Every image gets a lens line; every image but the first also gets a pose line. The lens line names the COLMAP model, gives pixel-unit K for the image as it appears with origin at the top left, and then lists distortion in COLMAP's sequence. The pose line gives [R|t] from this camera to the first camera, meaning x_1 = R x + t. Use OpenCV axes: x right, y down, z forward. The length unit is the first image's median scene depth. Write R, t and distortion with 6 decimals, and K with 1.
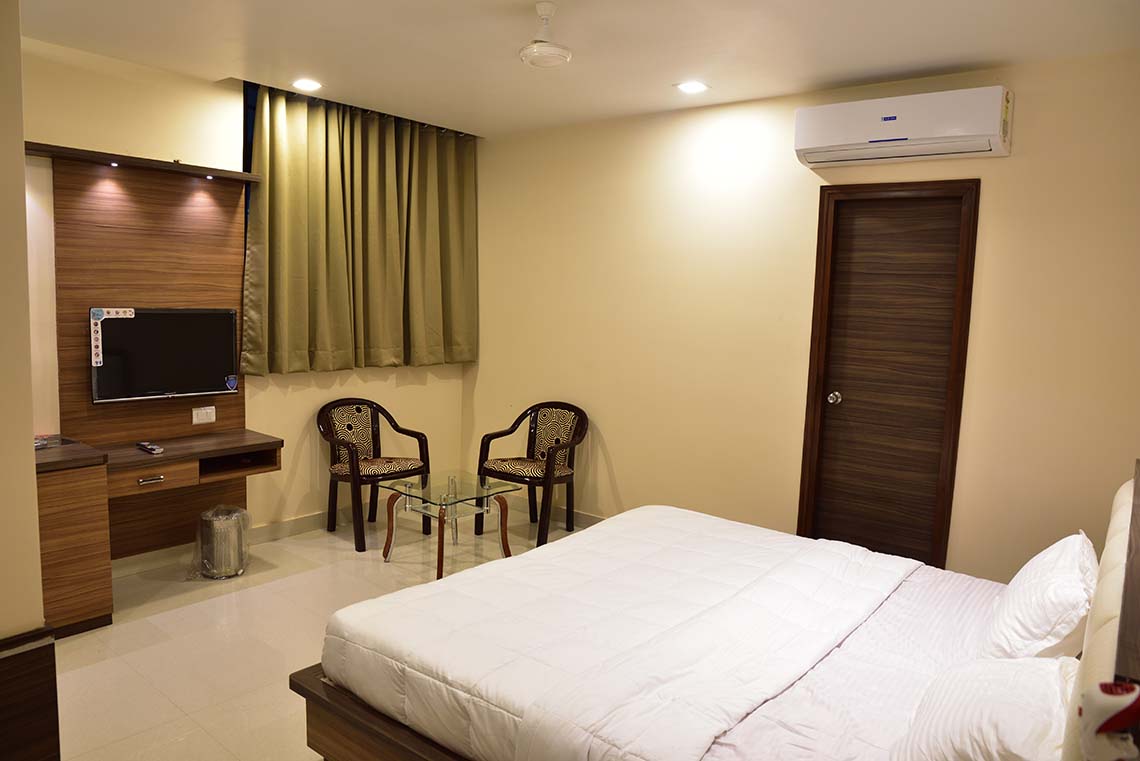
lens RADIAL K [[788.3, 0, 567.7], [0, 788.3, 377.7], [0, 0, 1]] dist [-0.050137, 0.005553]
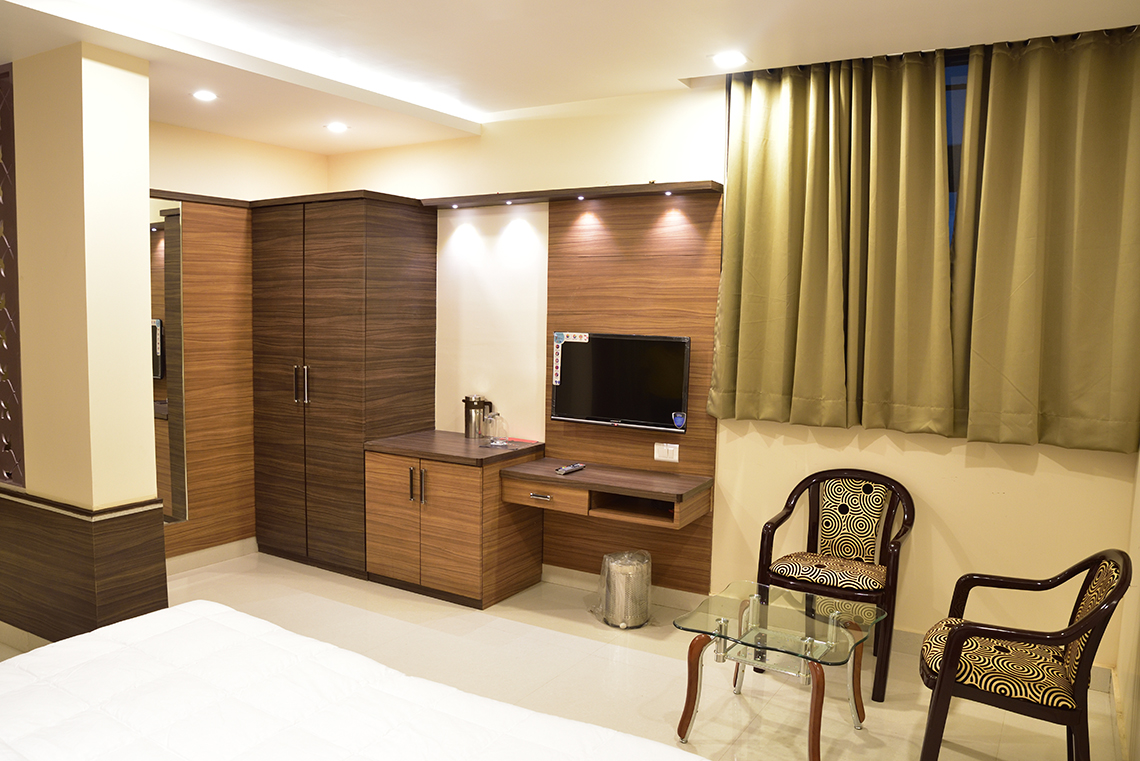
lens RADIAL K [[862.8, 0, 566.7], [0, 862.8, 382.8], [0, 0, 1]] dist [-0.098249, 0.000614]
pose [[0.126968, 0.054620, -0.990402, 0.552182], [-0.118808, 0.992132, 0.039484, -0.063131], [0.984766, 0.112655, 0.132458, 0.792040]]
